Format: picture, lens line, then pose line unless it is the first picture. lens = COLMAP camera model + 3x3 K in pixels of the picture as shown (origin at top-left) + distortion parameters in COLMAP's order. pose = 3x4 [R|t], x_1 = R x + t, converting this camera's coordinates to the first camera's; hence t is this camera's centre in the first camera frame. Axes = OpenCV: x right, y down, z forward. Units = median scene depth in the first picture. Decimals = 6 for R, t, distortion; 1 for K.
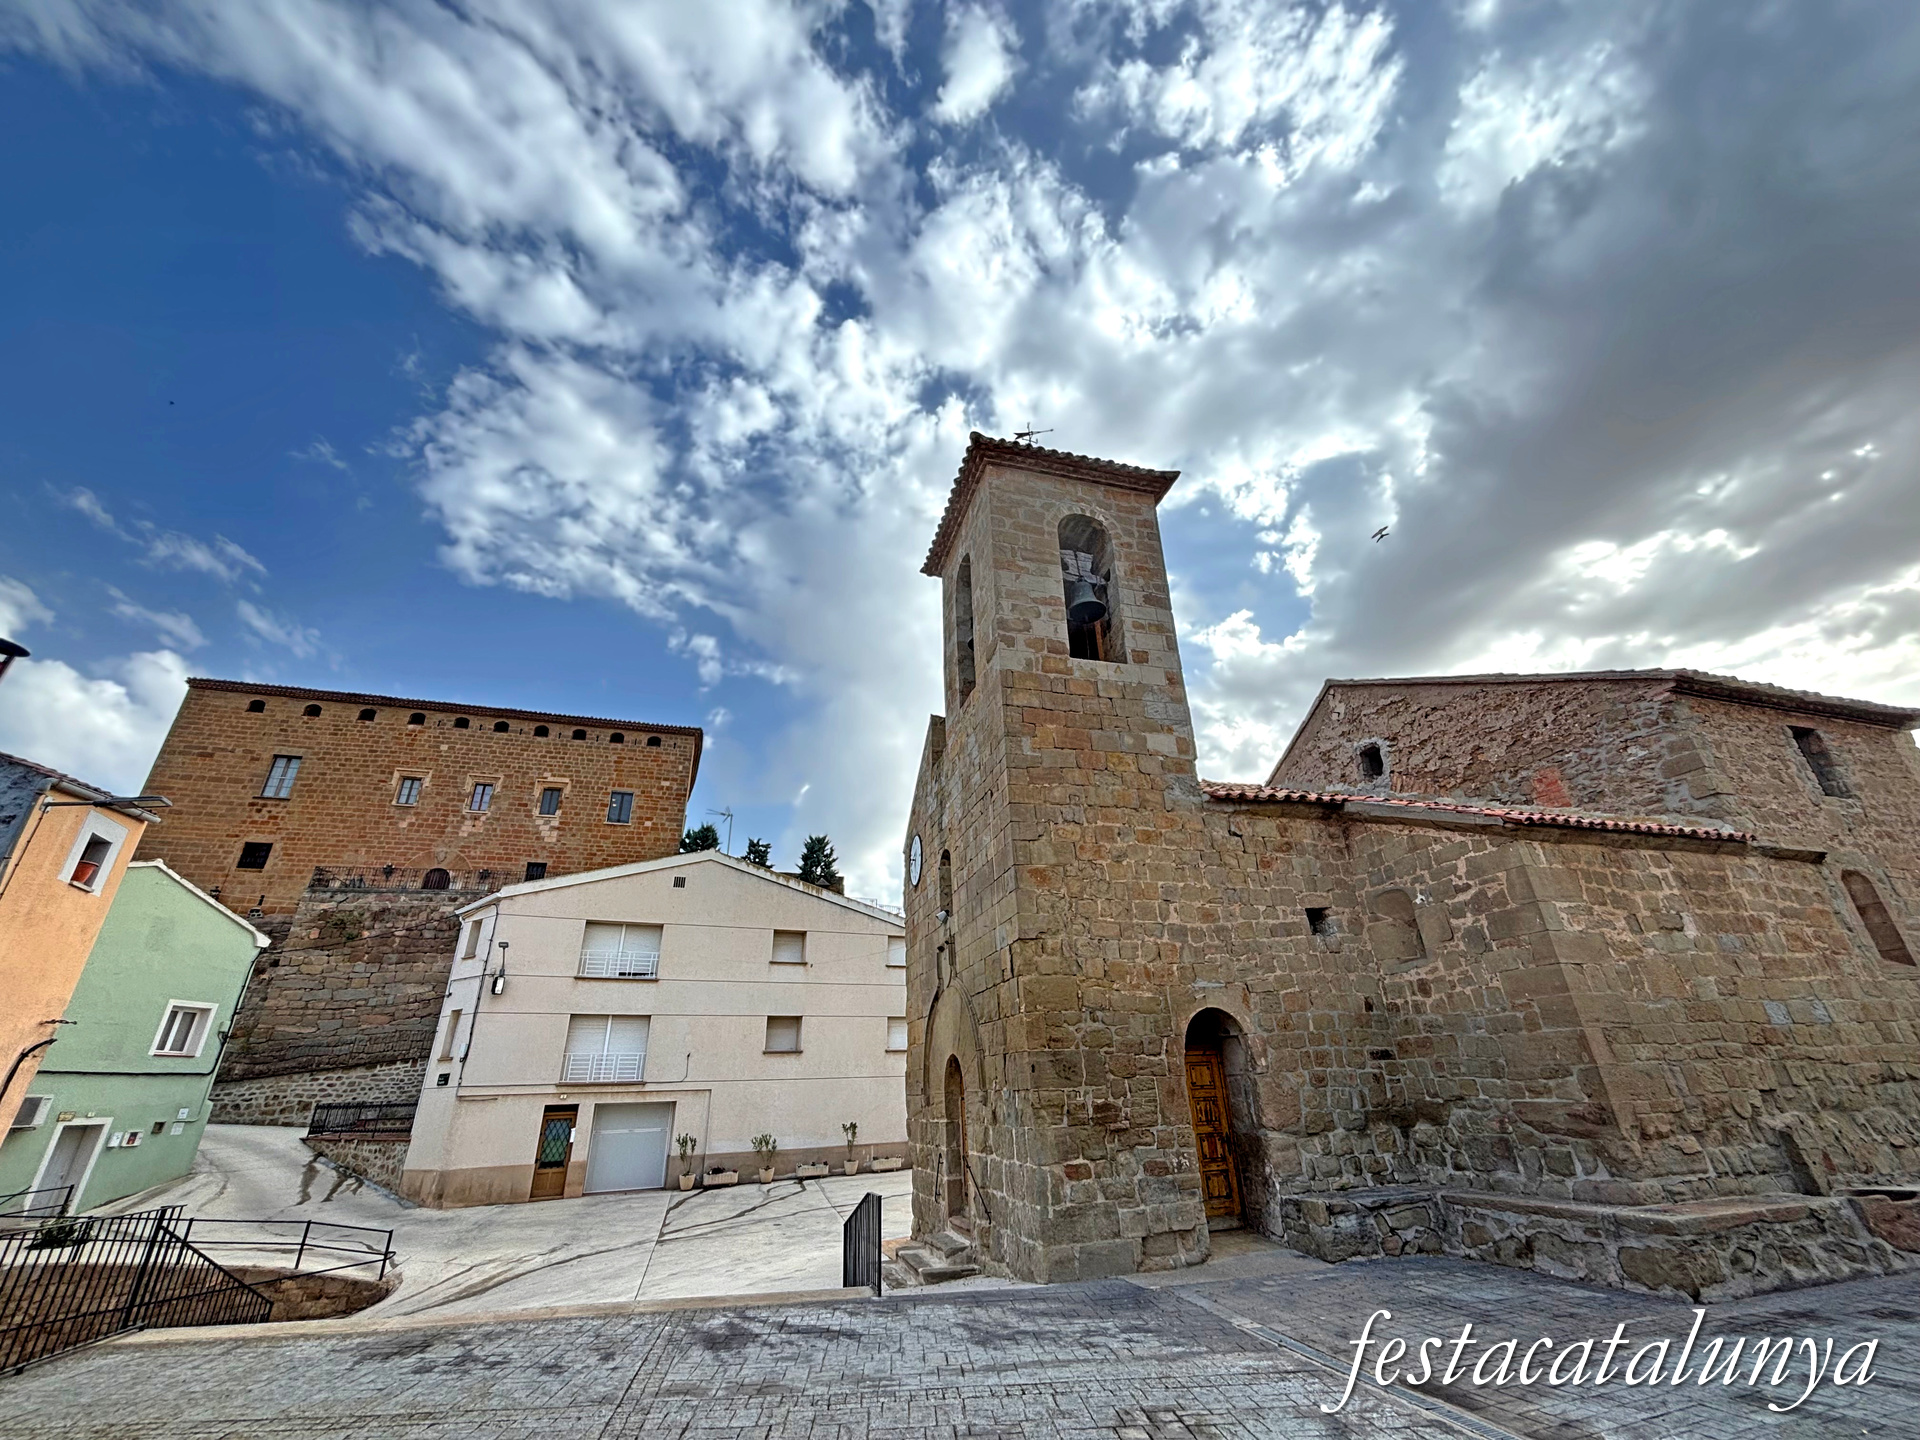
lens RADIAL K [[773.7, 0, 960.0], [0, 773.7, 720.0], [0, 0, 1]] dist [-0.000867, -0.000328]
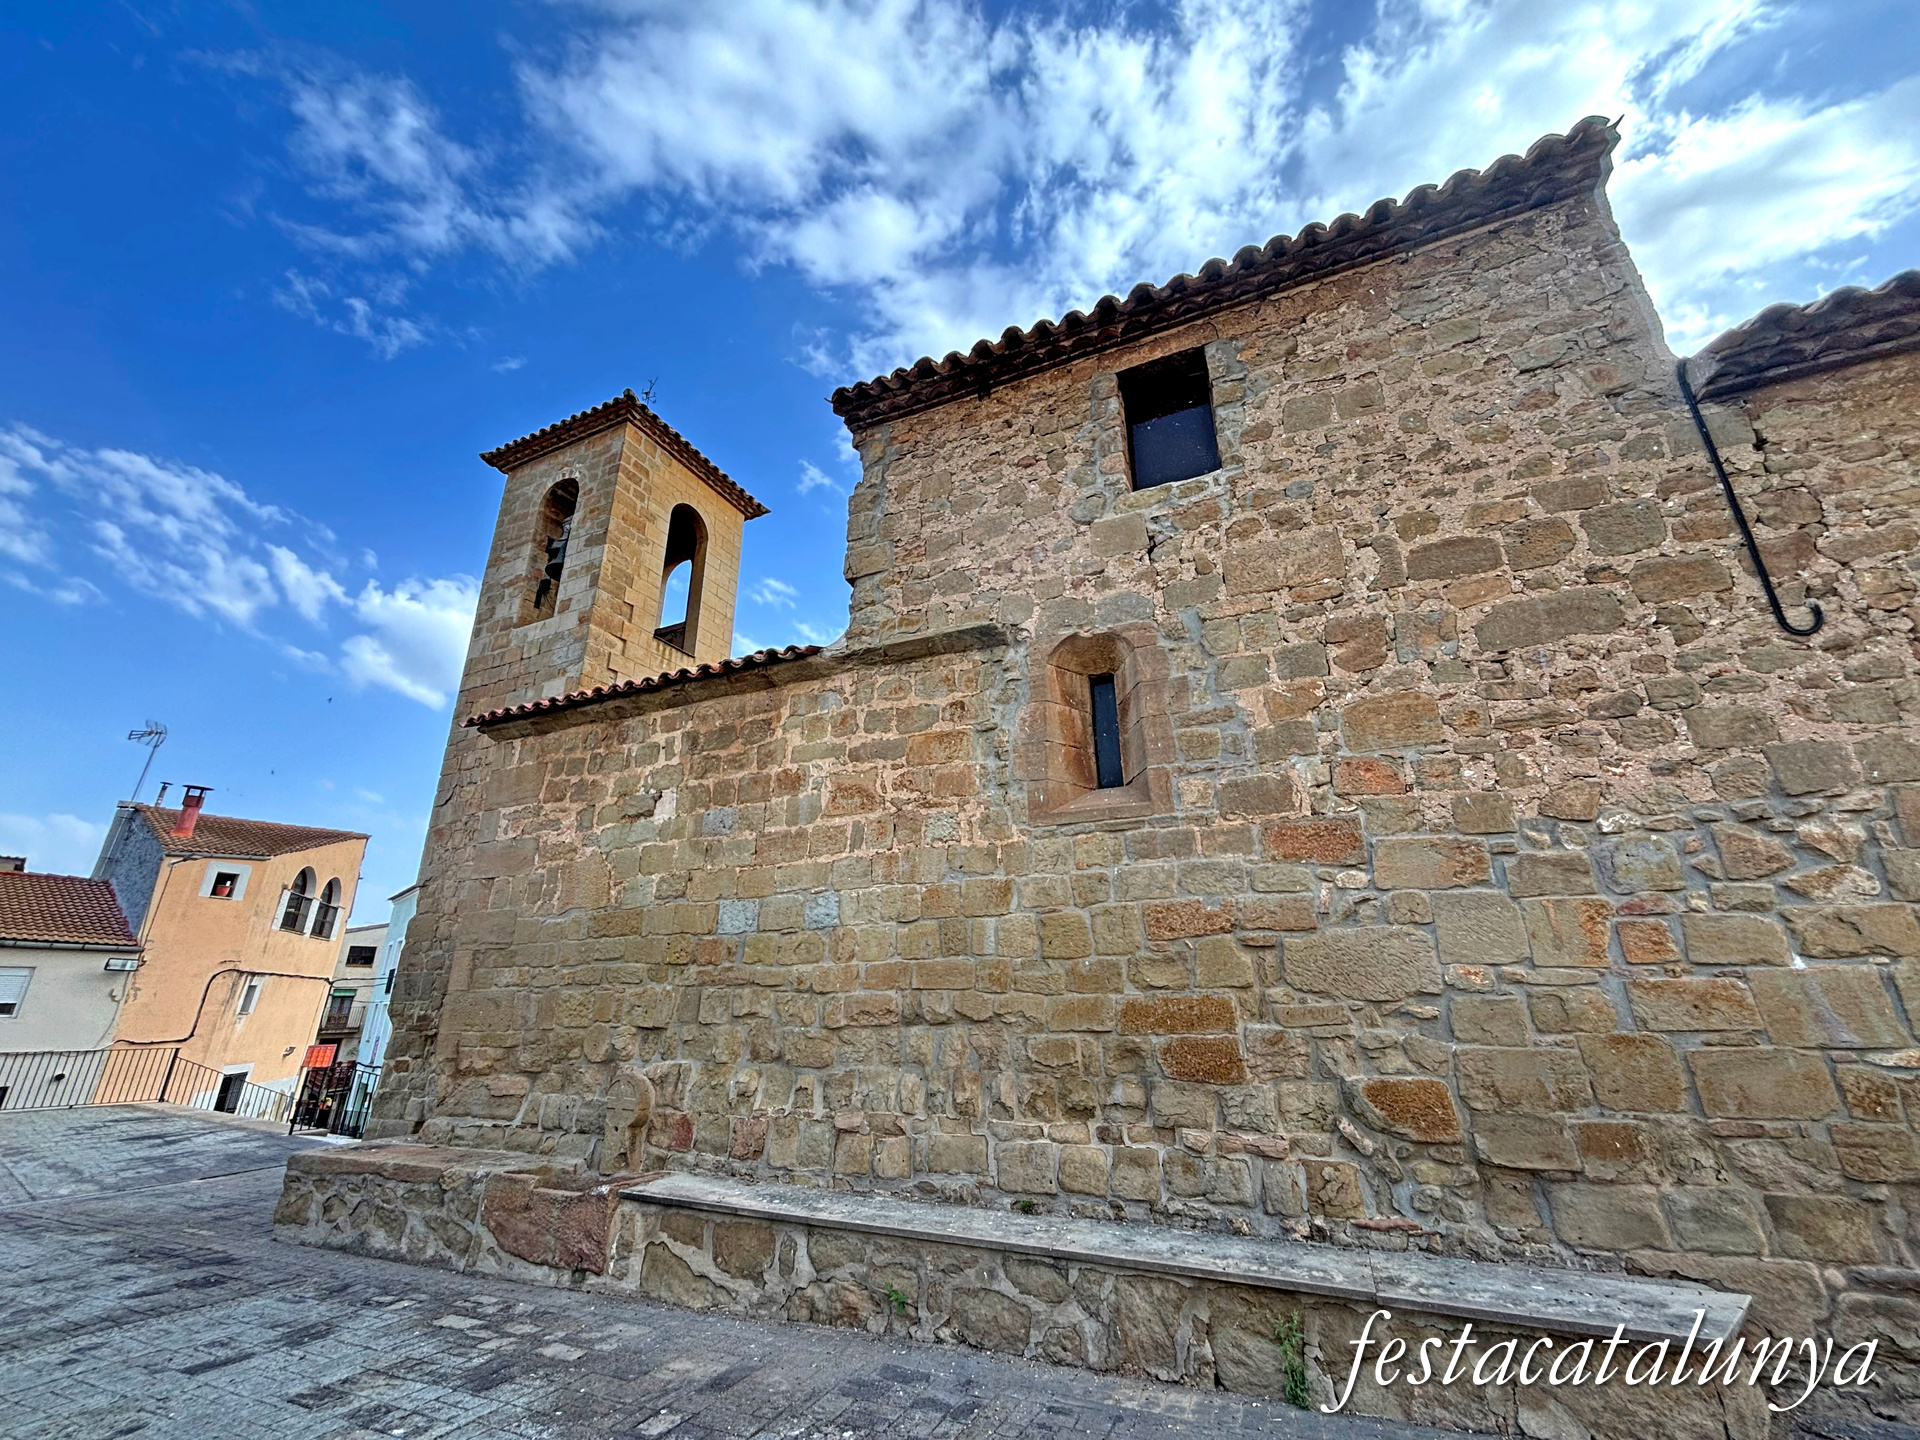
lens RADIAL K [[778.2, 0, 960.0], [0, 778.2, 720.0], [0, 0, 1]] dist [0.002442, 0.000456]
pose [[0.754625, -0.203660, -0.623750, 1.649446], [0.272379, 0.962067, 0.015406, 0.255906], [0.596952, -0.181522, 0.781472, 0.618393]]
